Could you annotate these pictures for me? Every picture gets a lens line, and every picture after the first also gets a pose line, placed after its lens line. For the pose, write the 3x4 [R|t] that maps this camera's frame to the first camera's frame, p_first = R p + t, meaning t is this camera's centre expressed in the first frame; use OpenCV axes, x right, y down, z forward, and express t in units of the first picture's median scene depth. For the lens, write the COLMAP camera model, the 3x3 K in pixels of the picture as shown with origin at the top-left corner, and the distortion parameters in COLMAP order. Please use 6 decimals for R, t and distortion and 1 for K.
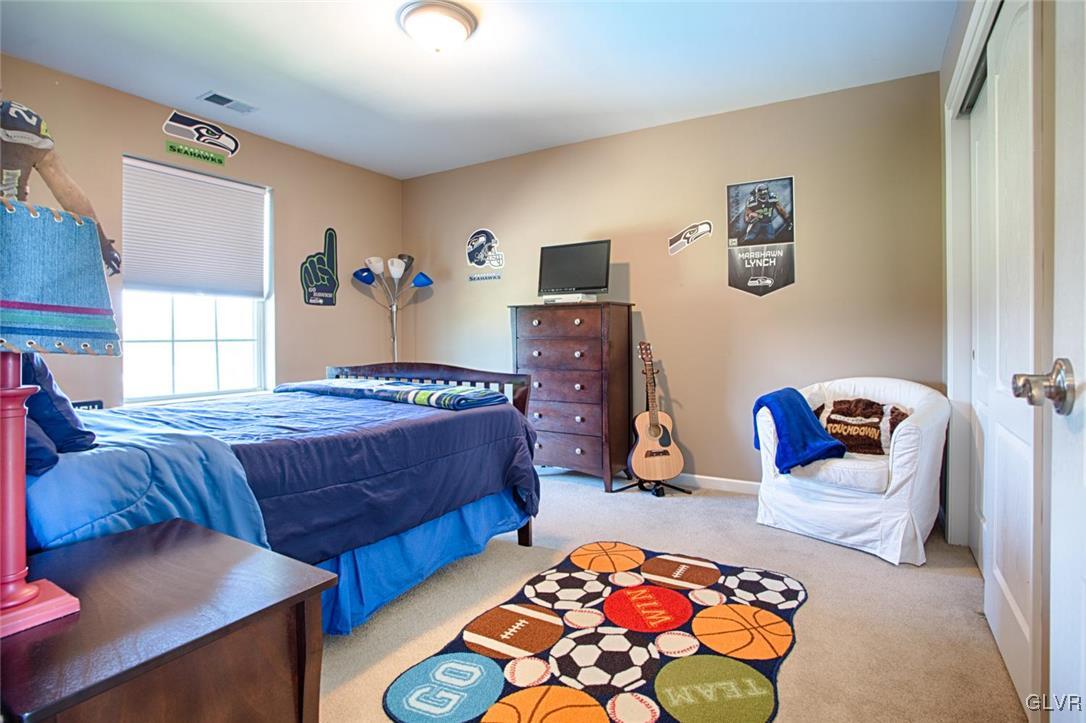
lens RADIAL K [[552.6, 0, 551.3], [0, 552.6, 338.9], [0, 0, 1]] dist [-0.052231, 0.013511]
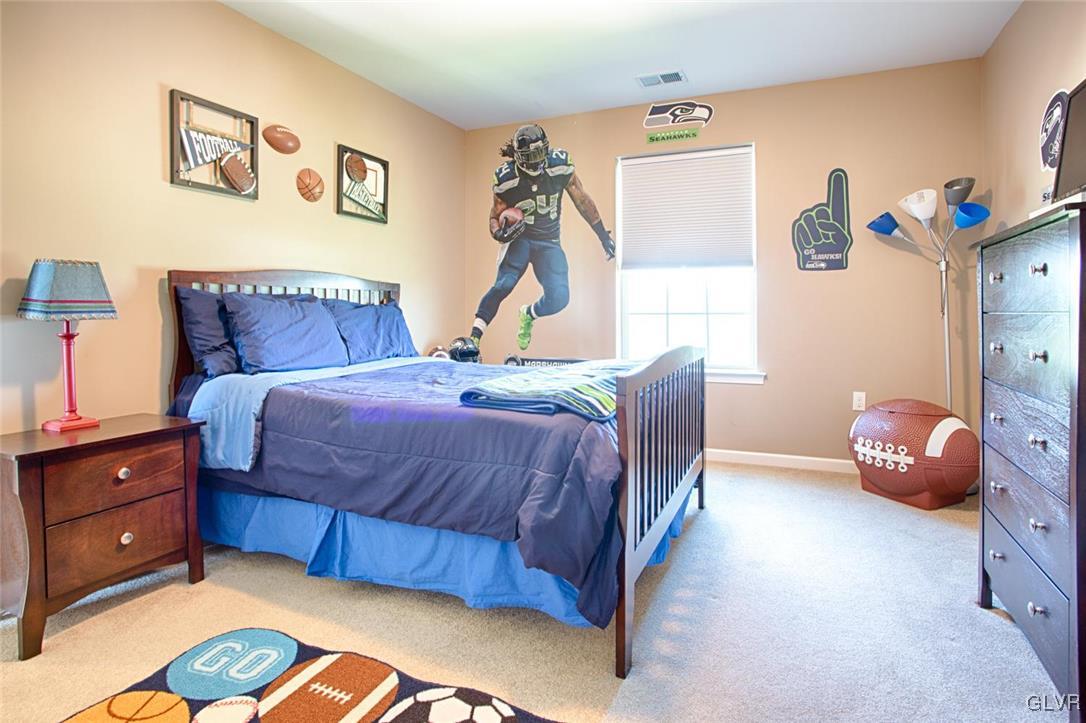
lens RADIAL K [[552.6, 0, 577.0], [0, 552.6, 320.5], [0, 0, 1]] dist [-0.052231, 0.013511]
pose [[0.140130, 0.021218, -0.989906, 0.435573], [-0.004106, 0.999774, 0.020848, -0.005299], [0.990125, 0.001143, 0.140186, 0.751767]]
